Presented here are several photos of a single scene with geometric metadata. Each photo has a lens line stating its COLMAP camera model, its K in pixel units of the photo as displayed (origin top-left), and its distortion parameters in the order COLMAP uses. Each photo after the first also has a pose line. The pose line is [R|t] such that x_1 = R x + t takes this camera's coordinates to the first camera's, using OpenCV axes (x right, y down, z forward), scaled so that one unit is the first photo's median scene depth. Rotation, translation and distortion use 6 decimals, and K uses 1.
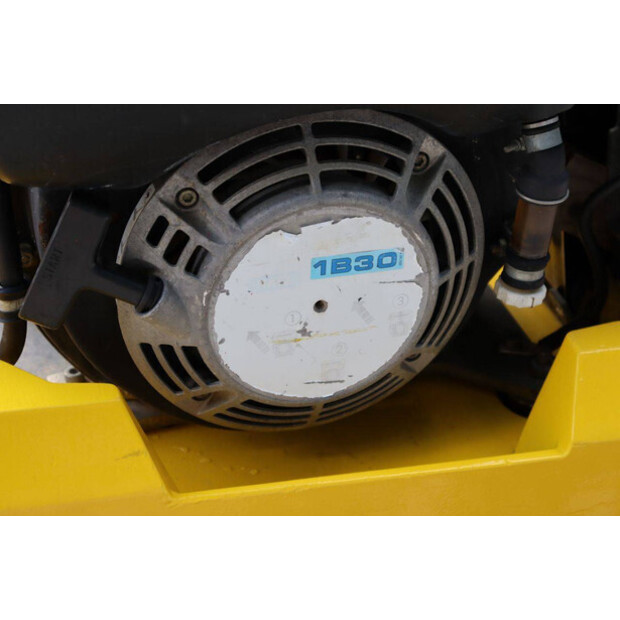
lens RADIAL K [[1438.8, 0, 311.0], [0, 1438.8, 313.3], [0, 0, 1]] dist [0.404051, 0.000000]
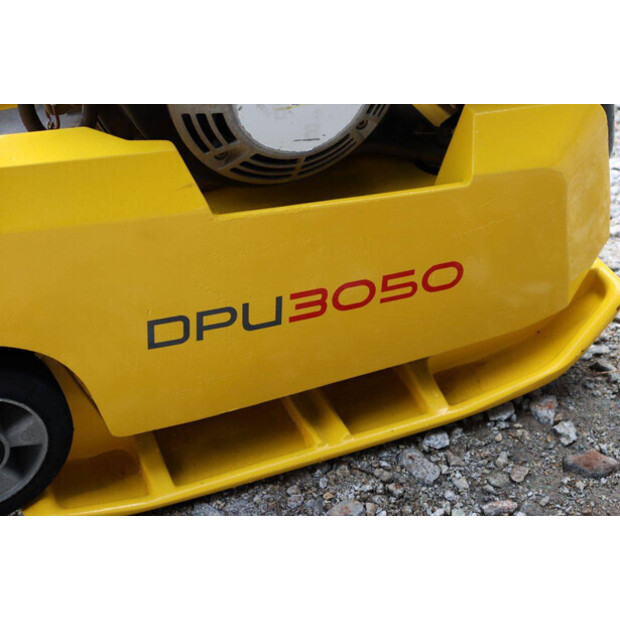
lens RADIAL K [[1465.7, 0, 311.7], [0, 1465.7, 313.7], [0, 0, 1]] dist [0.346954, 0.000000]
pose [[0.991384, -0.065567, 0.113392, -0.171940], [0.062445, 0.997571, 0.030870, 0.183825], [-0.115141, -0.023523, 0.993071, -0.496572]]
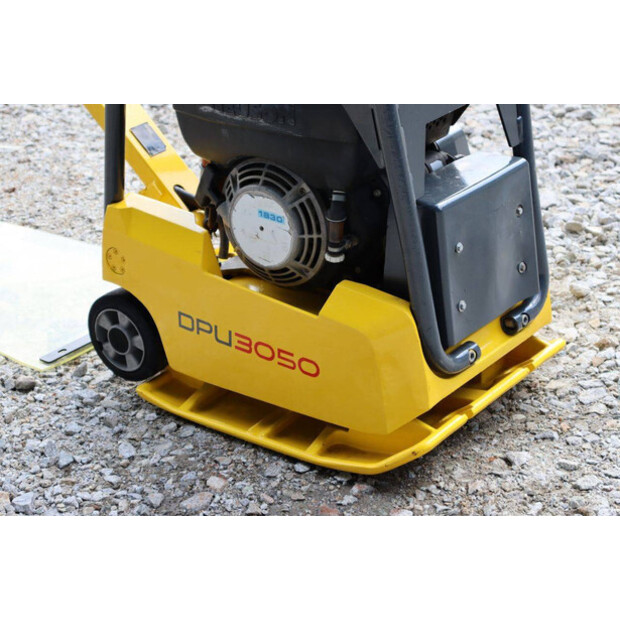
lens RADIAL K [[1438.8, 0, 314.1], [0, 1438.8, 300.3], [0, 0, 1]] dist [0.404051, 0.000000]
pose [[0.595775, 0.321350, -0.736062, 2.209569], [-0.422245, 0.904914, 0.053300, -0.072008], [0.683200, 0.279044, 0.674813, -0.811626]]
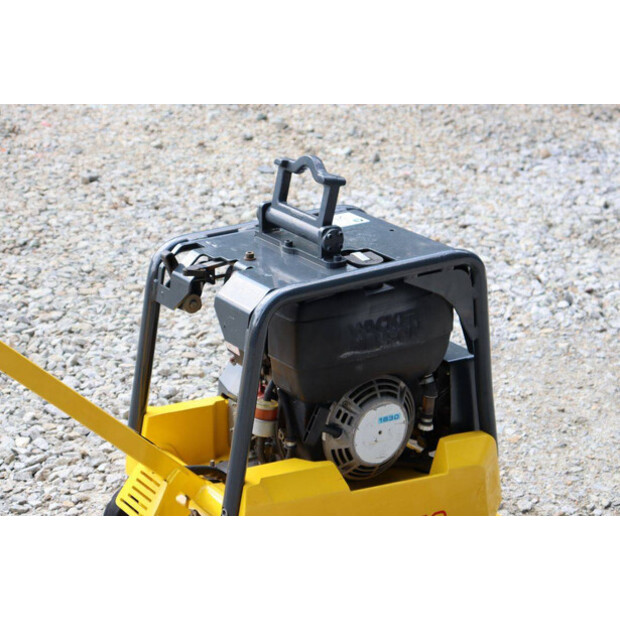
lens RADIAL K [[1438.8, 0, 314.8], [0, 1438.8, 307.0], [0, 0, 1]] dist [0.404051, 0.000000]
pose [[0.945904, -0.087854, 0.312324, -1.194341], [0.163986, 0.960088, -0.226584, 0.464026], [-0.279953, 0.265544, 0.922558, -2.224795]]
